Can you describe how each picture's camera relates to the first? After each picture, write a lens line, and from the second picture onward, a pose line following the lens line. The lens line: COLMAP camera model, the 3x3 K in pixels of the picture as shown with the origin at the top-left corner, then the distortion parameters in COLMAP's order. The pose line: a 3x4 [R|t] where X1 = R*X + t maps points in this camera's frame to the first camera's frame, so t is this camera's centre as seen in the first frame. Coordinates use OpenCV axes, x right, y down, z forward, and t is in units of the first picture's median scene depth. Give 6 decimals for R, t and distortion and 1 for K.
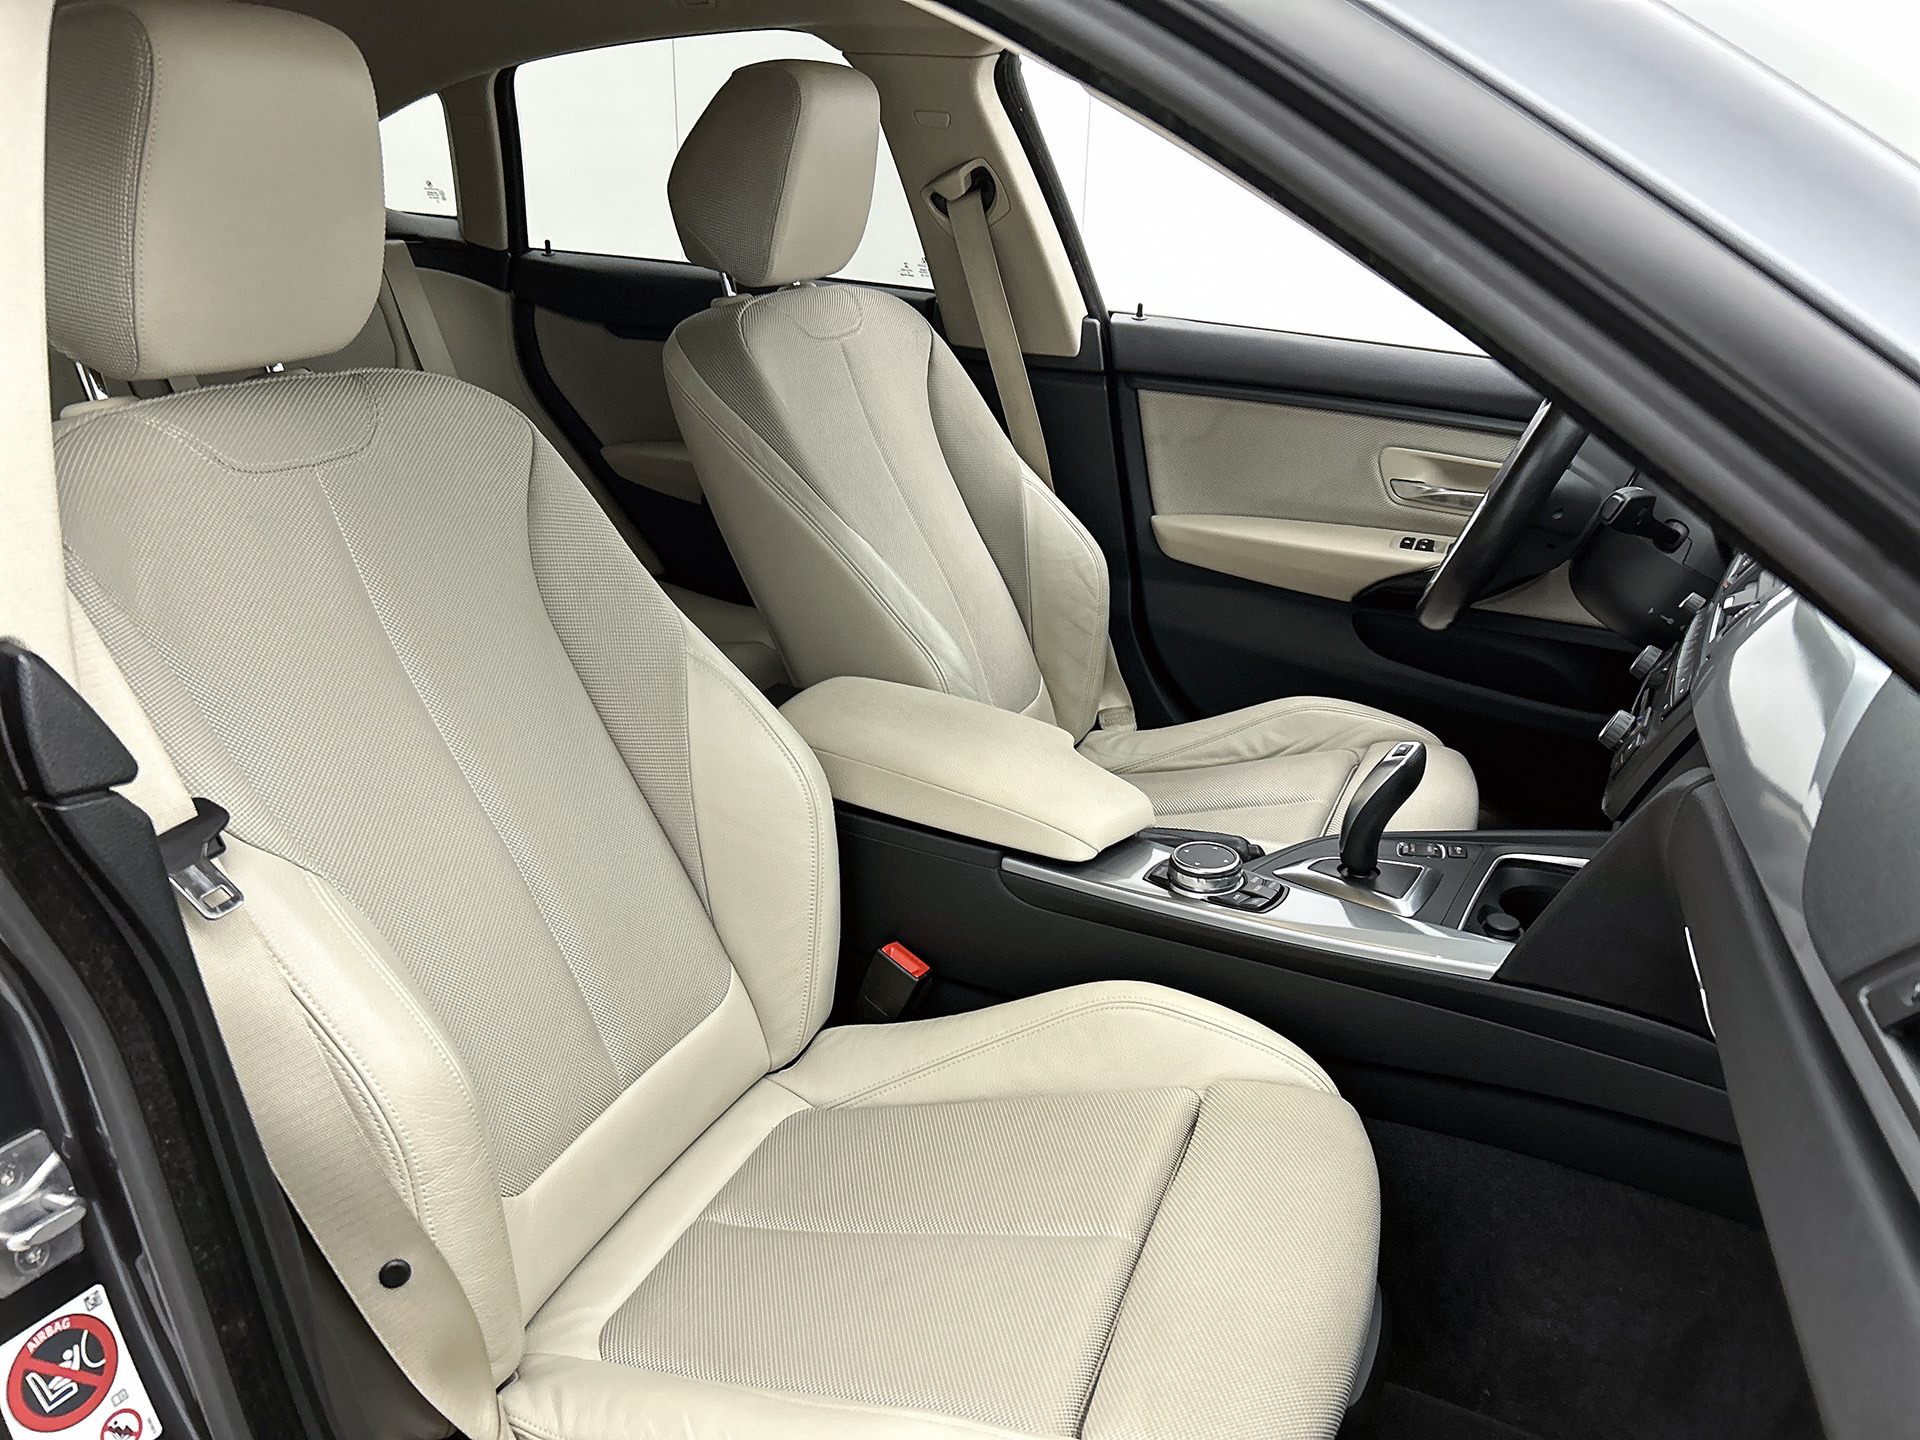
lens RADIAL K [[1452.4, 0, 966.2], [0, 1452.4, 710.4], [0, 0, 1]] dist [0.006528, -0.003267]
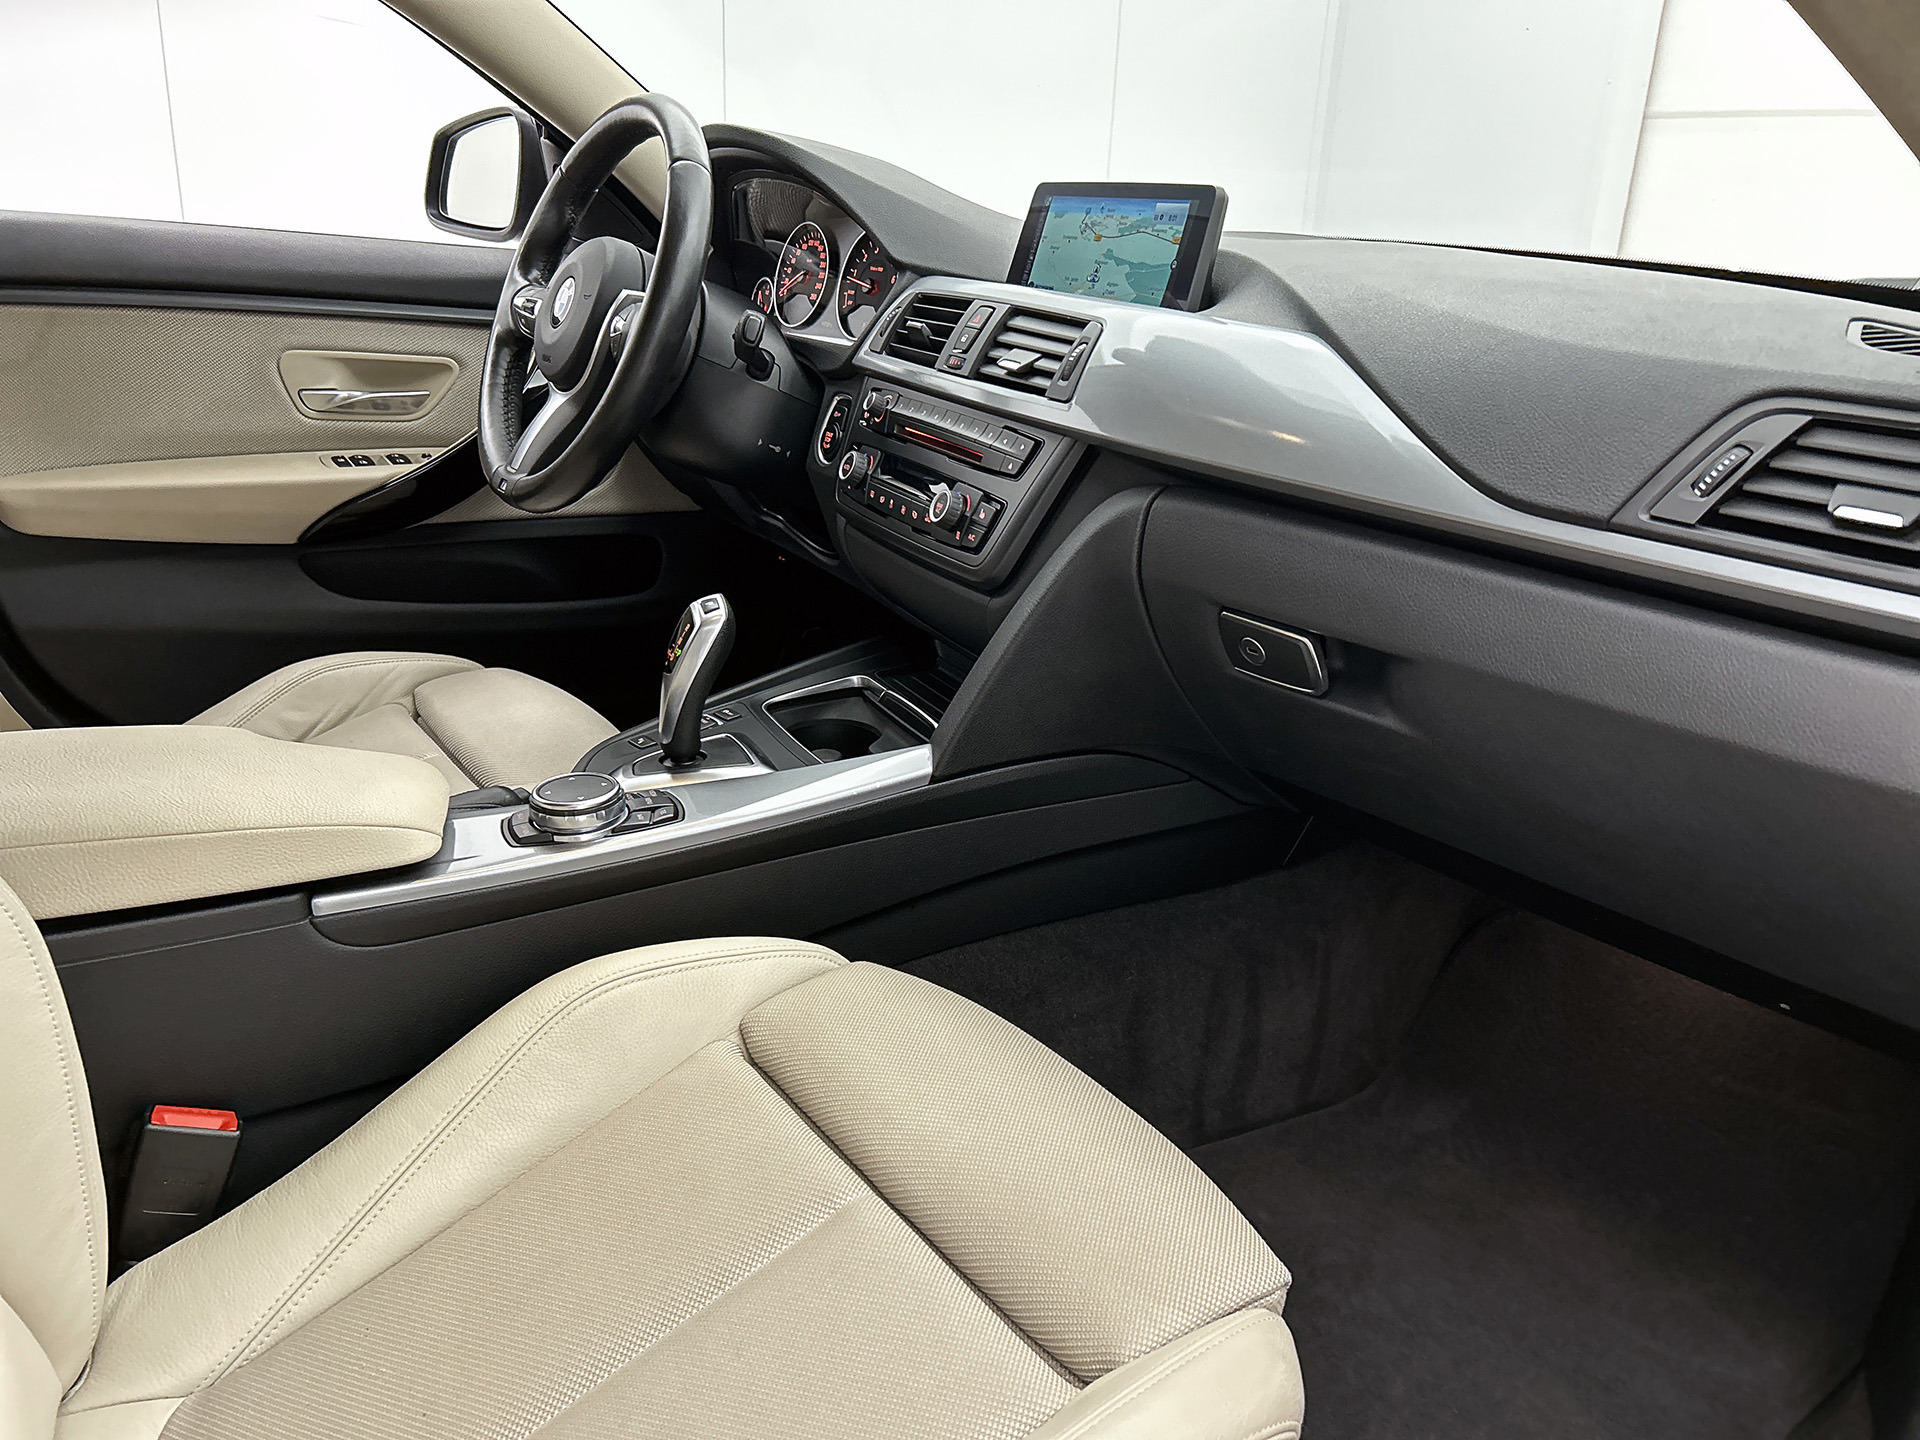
lens RADIAL K [[1452.4, 0, 977.2], [0, 1452.4, 715.9], [0, 0, 1]] dist [0.006528, -0.003267]
pose [[0.514284, -0.276189, 0.811931, -0.326672], [0.278040, 0.949286, 0.146799, 0.006331], [-0.811299, 0.150253, 0.564994, 0.335385]]
